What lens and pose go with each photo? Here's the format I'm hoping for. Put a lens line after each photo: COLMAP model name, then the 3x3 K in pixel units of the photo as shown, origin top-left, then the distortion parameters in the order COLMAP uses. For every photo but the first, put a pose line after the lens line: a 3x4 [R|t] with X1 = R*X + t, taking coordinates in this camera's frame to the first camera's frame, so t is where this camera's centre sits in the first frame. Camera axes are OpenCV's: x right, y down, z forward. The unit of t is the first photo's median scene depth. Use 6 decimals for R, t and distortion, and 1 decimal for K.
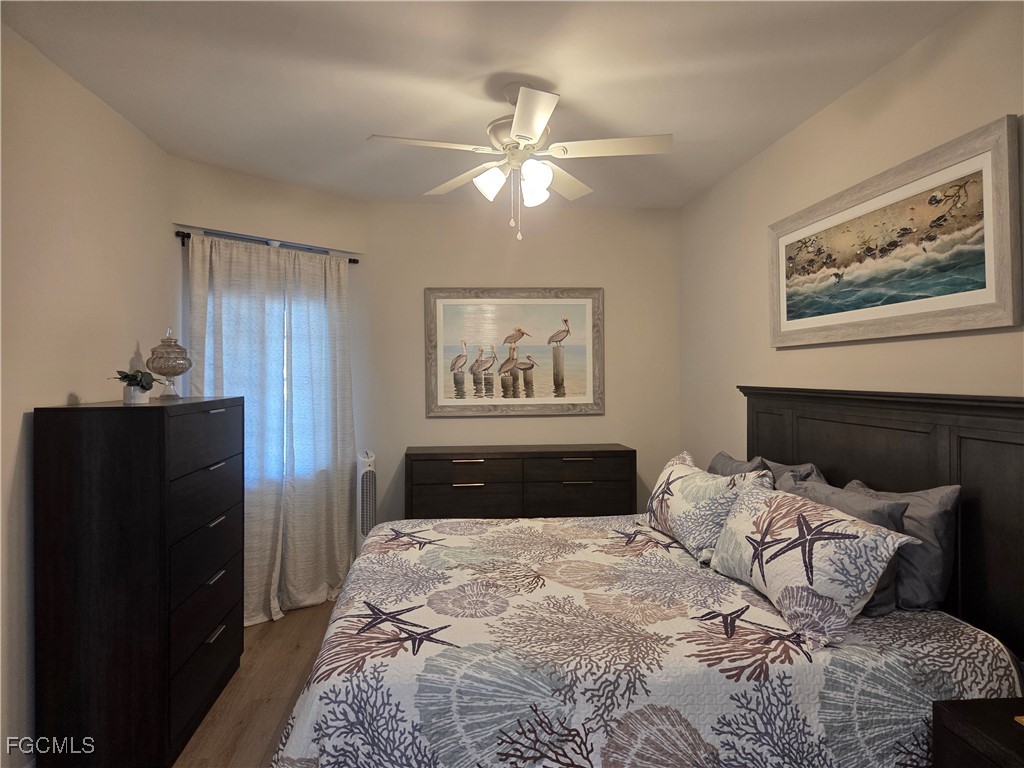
lens RADIAL K [[681.6, 0, 514.1], [0, 681.6, 377.6], [0, 0, 1]] dist [0.087611, -0.098587]
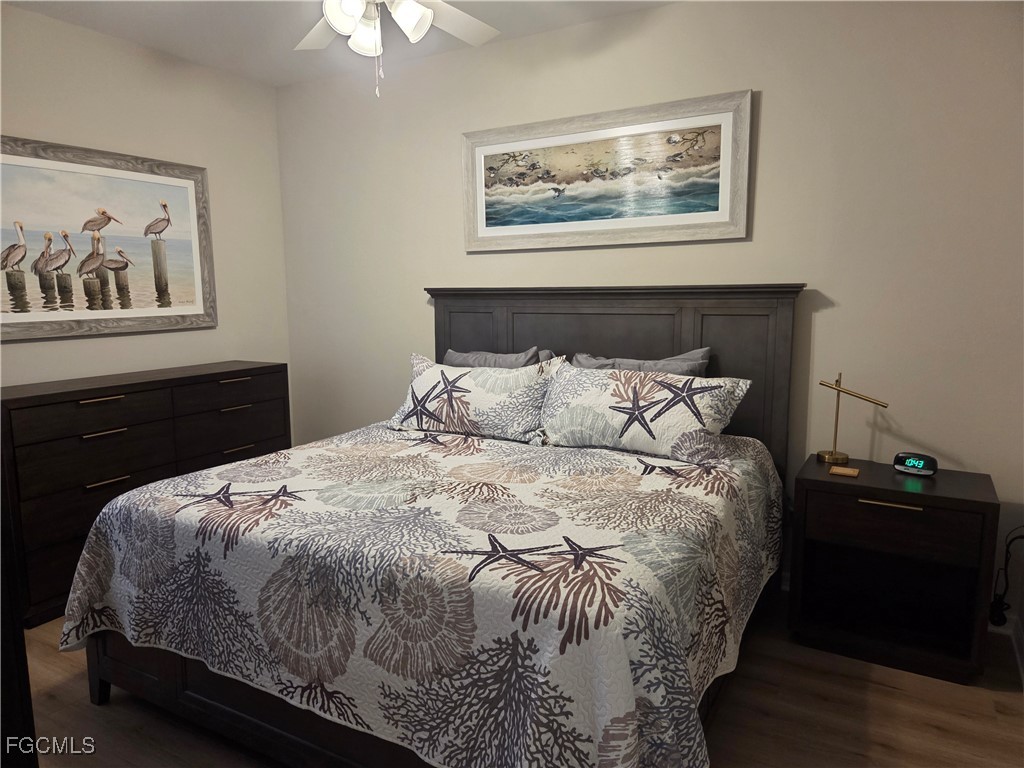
lens RADIAL K [[681.6, 0, 514.1], [0, 681.6, 377.6], [0, 0, 1]] dist [0.087611, -0.098587]
pose [[0.578408, -0.106714, 0.808738, -0.583144], [0.011359, 0.992364, 0.122819, 0.027208], [-0.815669, -0.061853, 0.575203, 0.378071]]
